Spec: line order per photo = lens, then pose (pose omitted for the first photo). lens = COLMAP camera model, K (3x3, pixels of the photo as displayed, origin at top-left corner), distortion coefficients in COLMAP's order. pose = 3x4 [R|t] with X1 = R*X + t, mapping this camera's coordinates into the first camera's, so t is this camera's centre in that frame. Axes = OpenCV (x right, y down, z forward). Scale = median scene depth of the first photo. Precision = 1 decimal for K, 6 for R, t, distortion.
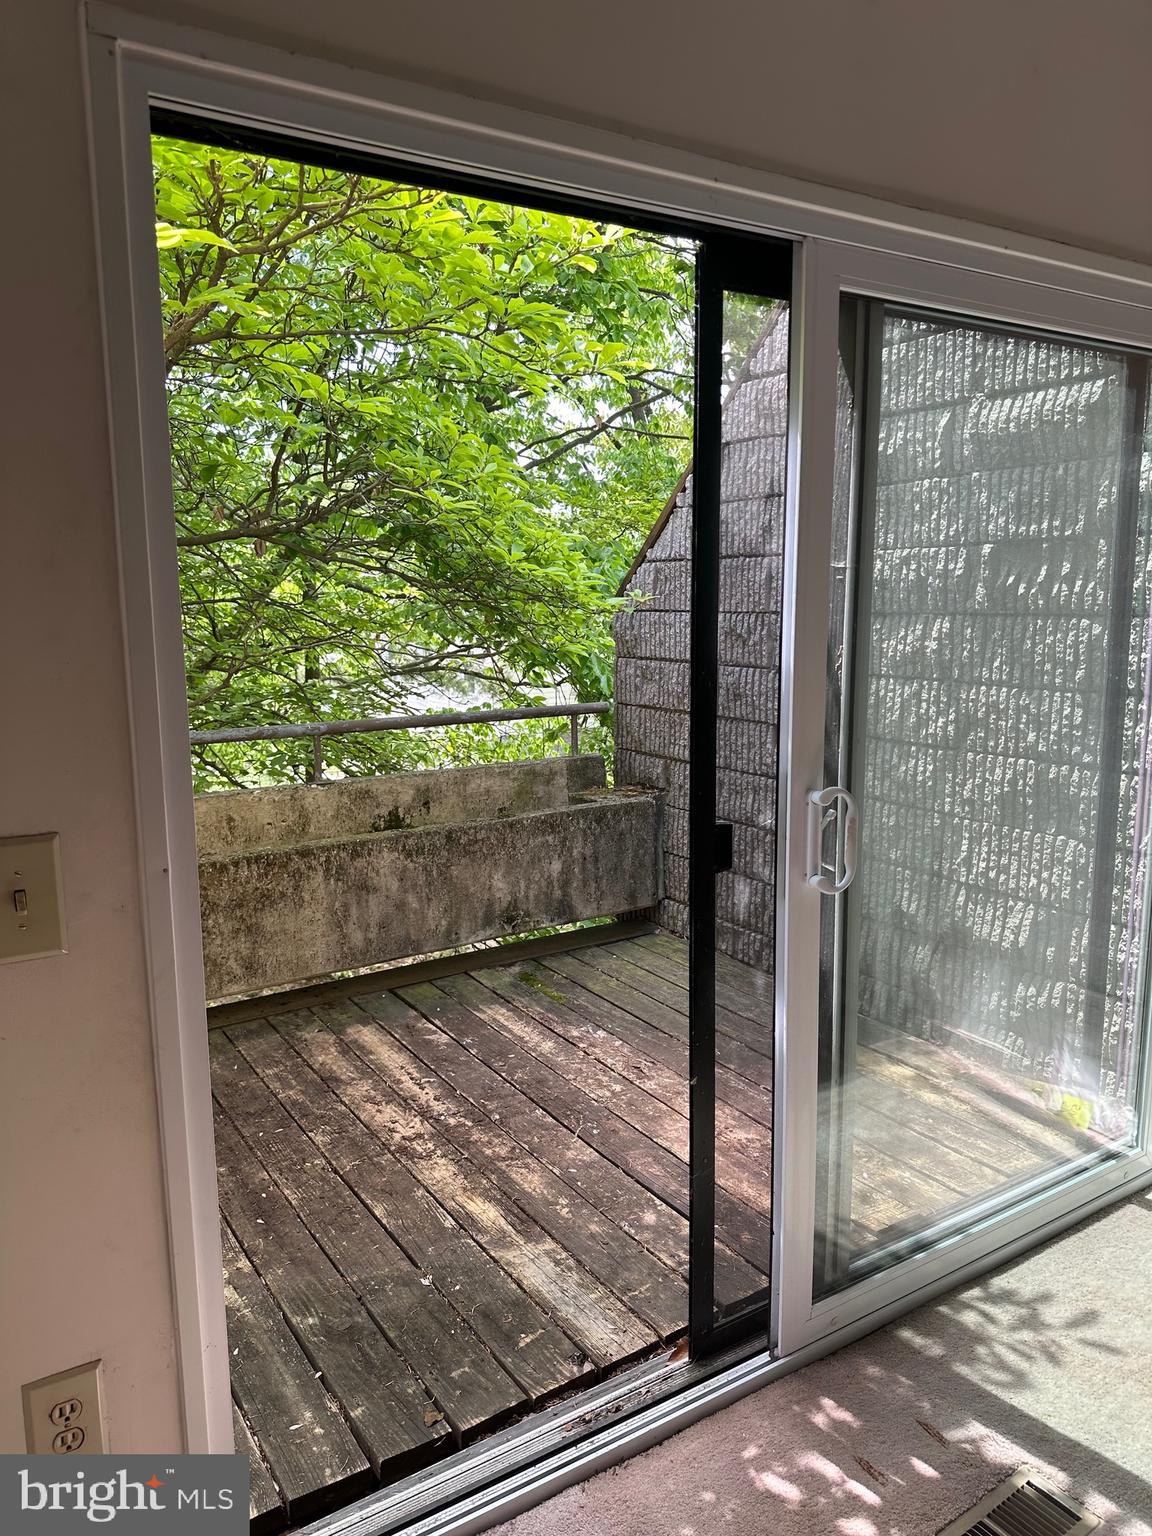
lens RADIAL K [[1076.6, 0, 549.4], [0, 1076.6, 758.0], [0, 0, 1]] dist [0.050977, -0.068617]
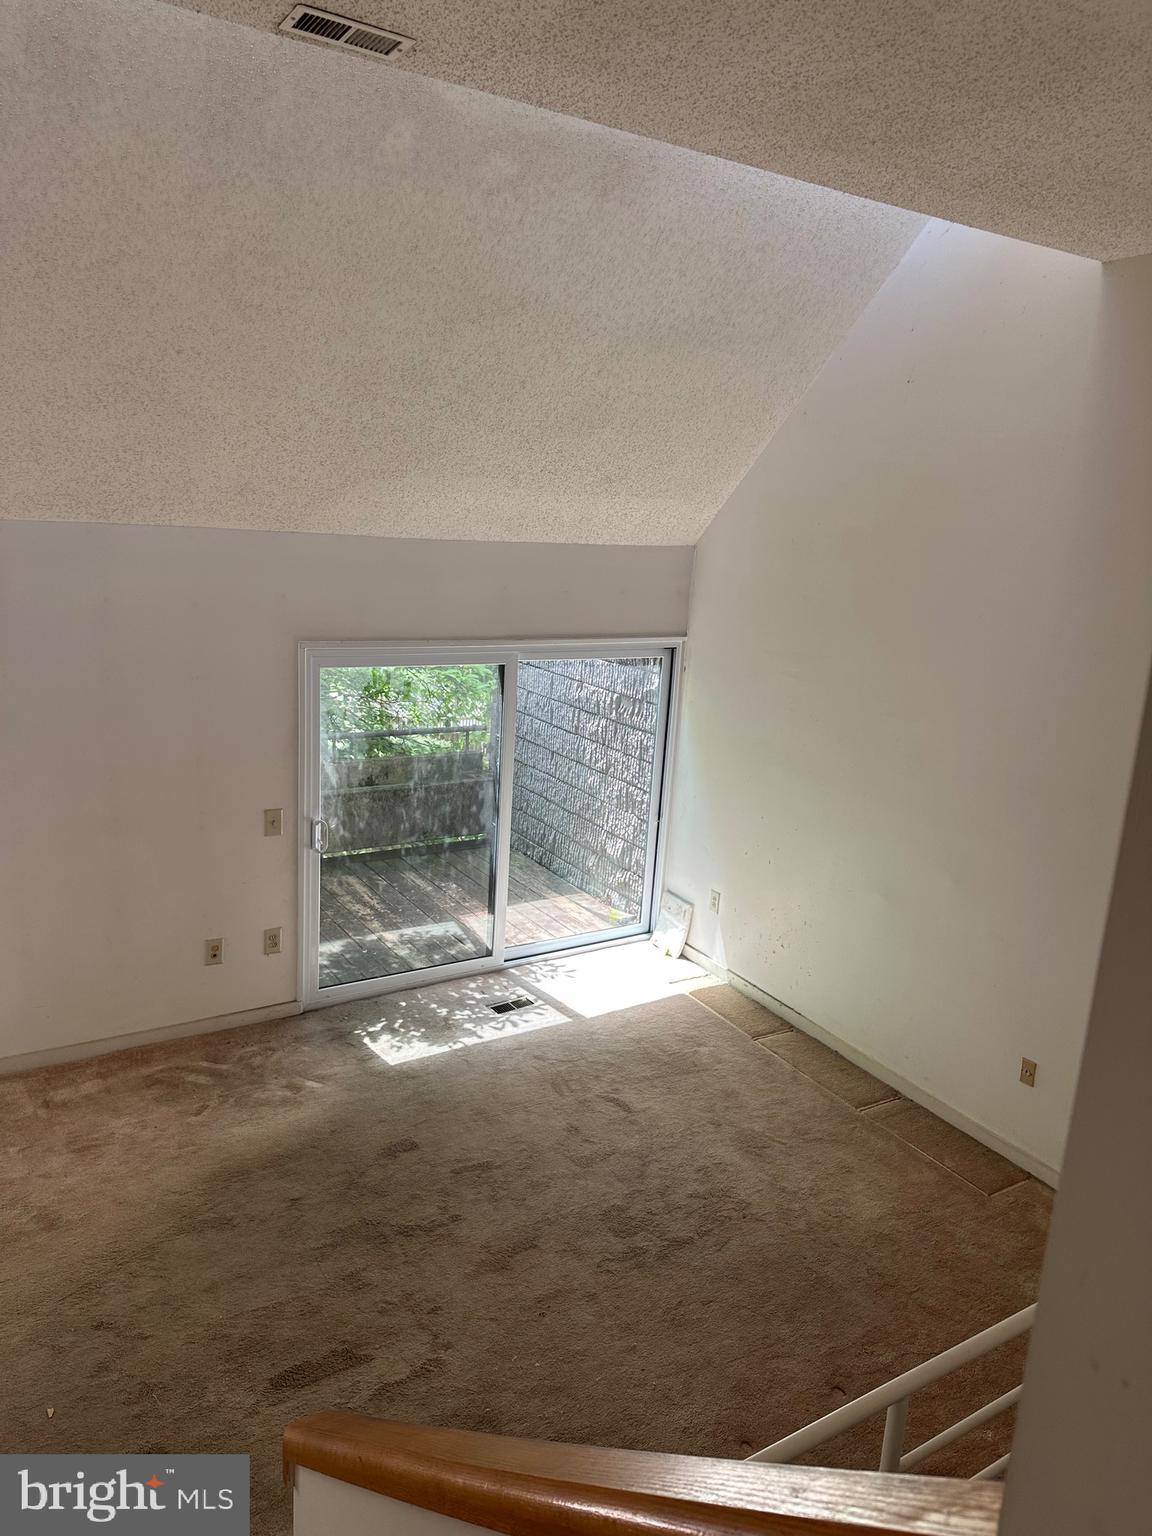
lens RADIAL K [[1076.6, 0, 572.8], [0, 1076.6, 753.8], [0, 0, 1]] dist [0.050977, -0.068617]
pose [[0.997517, 0.067486, 0.020134, 0.256911], [-0.068750, 0.995131, 0.070624, -0.219221], [-0.015270, -0.071833, 0.997300, -1.379078]]
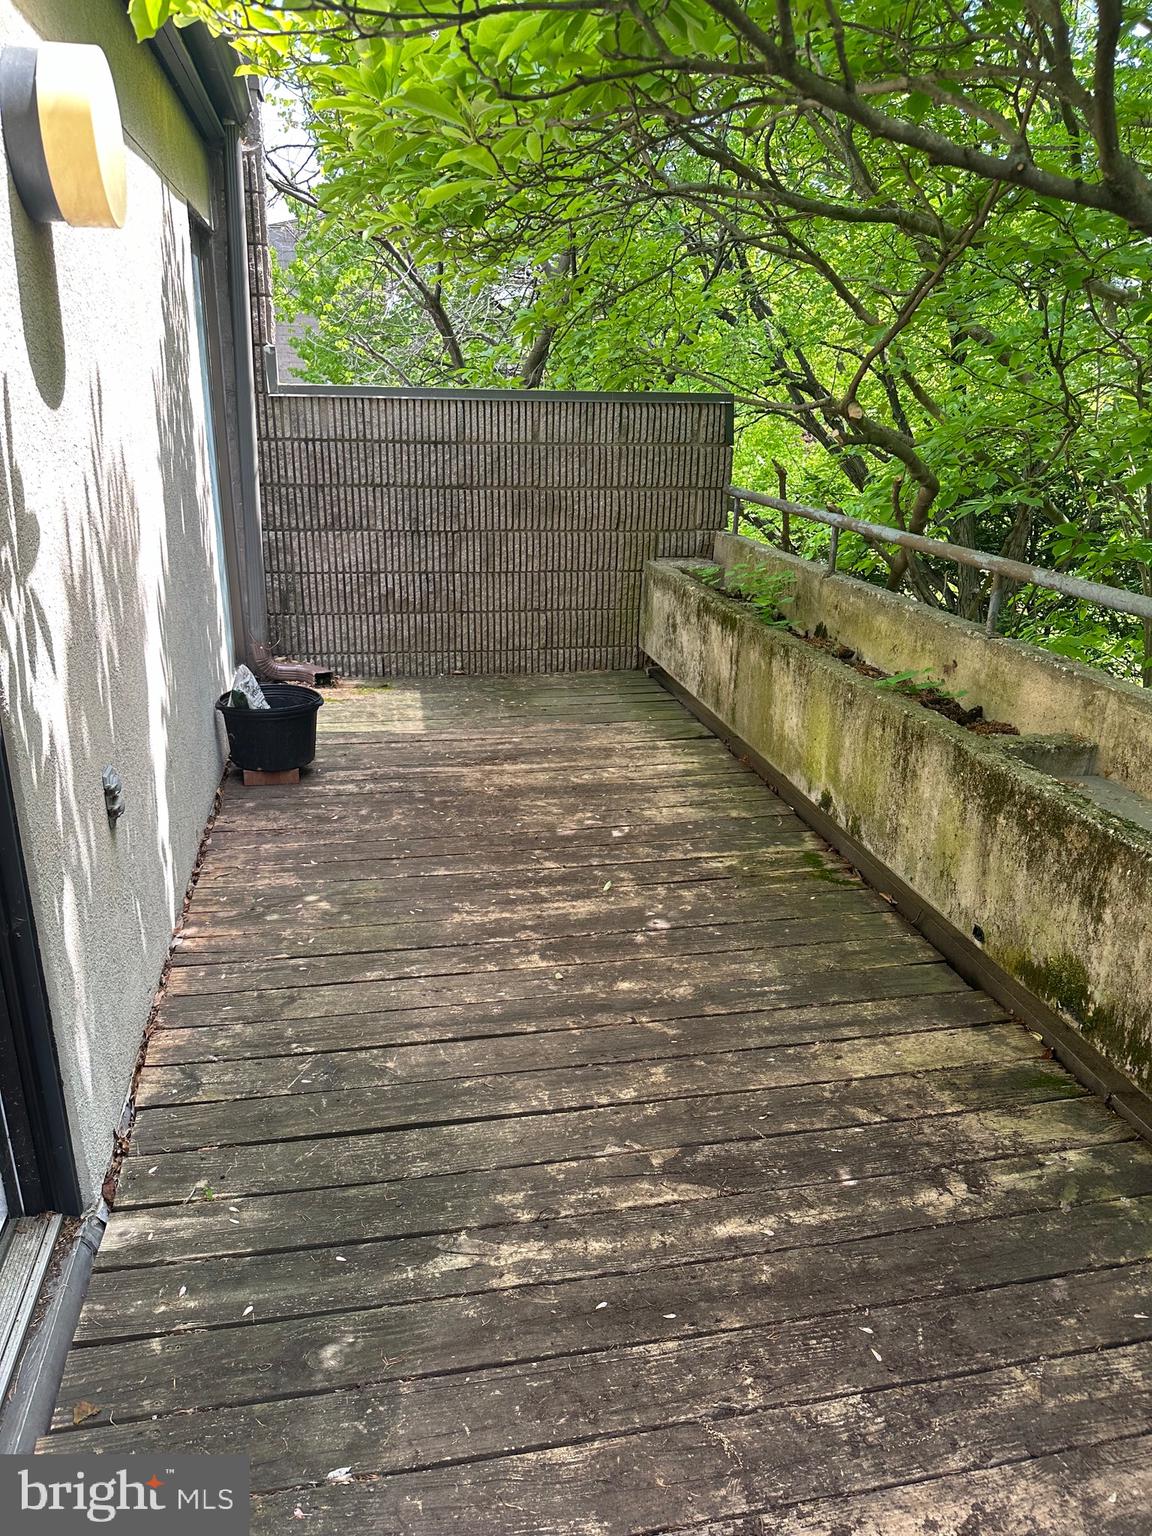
lens RADIAL K [[1076.6, 0, 567.5], [0, 1076.6, 767.0], [0, 0, 1]] dist [0.050977, -0.068617]
pose [[-0.339851, 0.314097, -0.886478, 0.201909], [-0.159983, 0.909537, 0.383600, -0.124969], [0.926772, 0.272188, -0.258857, 0.836831]]
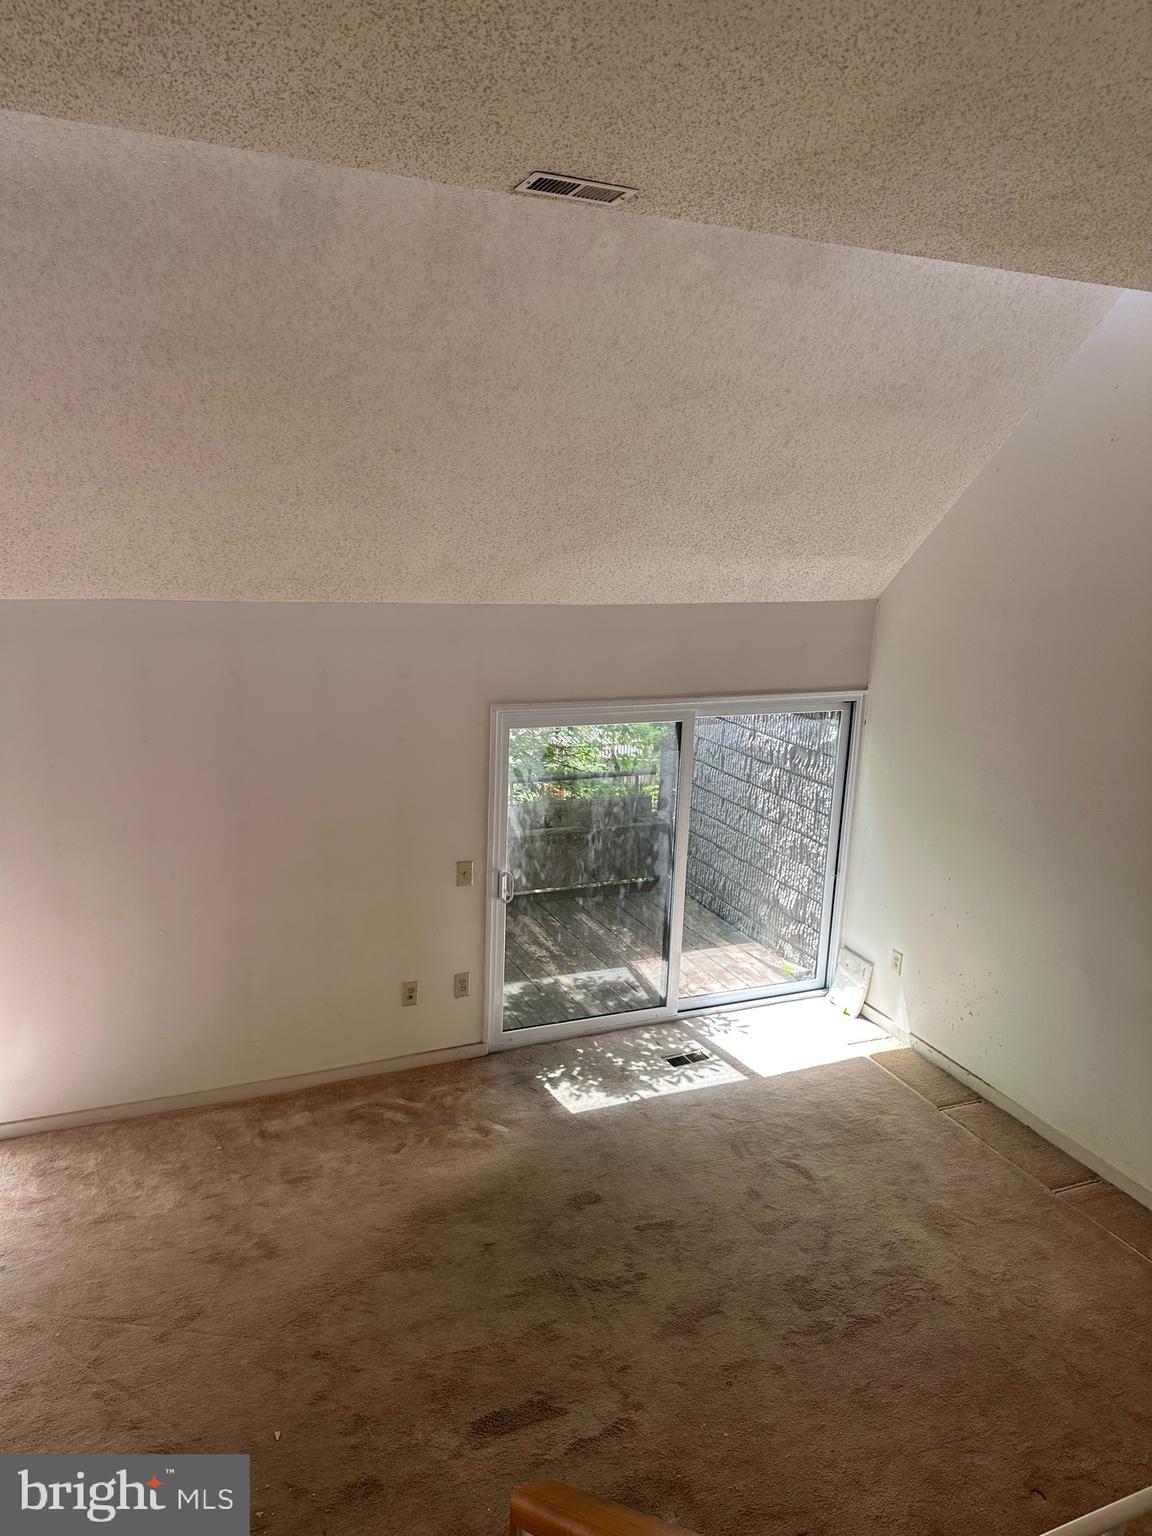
lens RADIAL K [[1076.6, 0, 556.7], [0, 1076.6, 754.7], [0, 0, 1]] dist [0.050977, -0.068617]
pose [[0.987269, 0.077450, -0.138931, 0.214419], [-0.069261, 0.995617, 0.062846, -0.279176], [0.143189, -0.052424, 0.988306, -1.420384]]
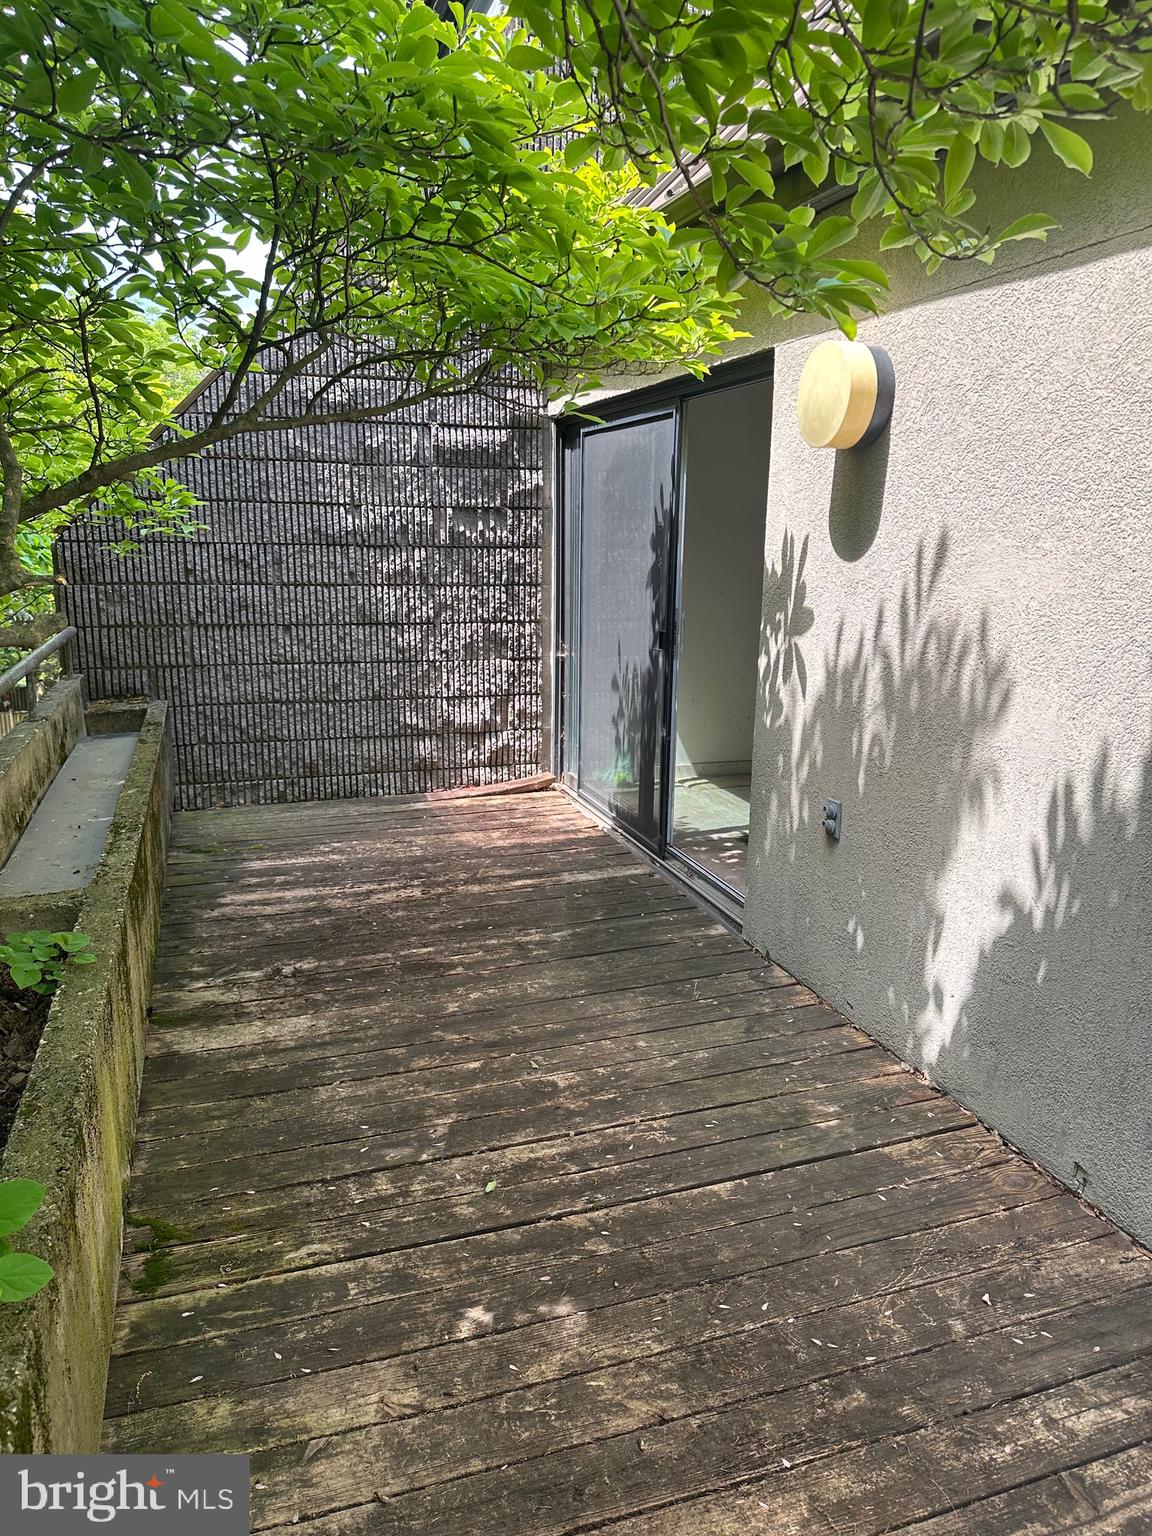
lens RADIAL K [[1076.6, 0, 590.0], [0, 1076.6, 781.2], [0, 0, 1]] dist [0.050977, -0.068617]
pose [[0.211581, -0.204569, 0.955712, -1.346162], [0.134259, 0.974663, 0.178902, -0.039015], [-0.968095, 0.090460, 0.233685, 0.364456]]
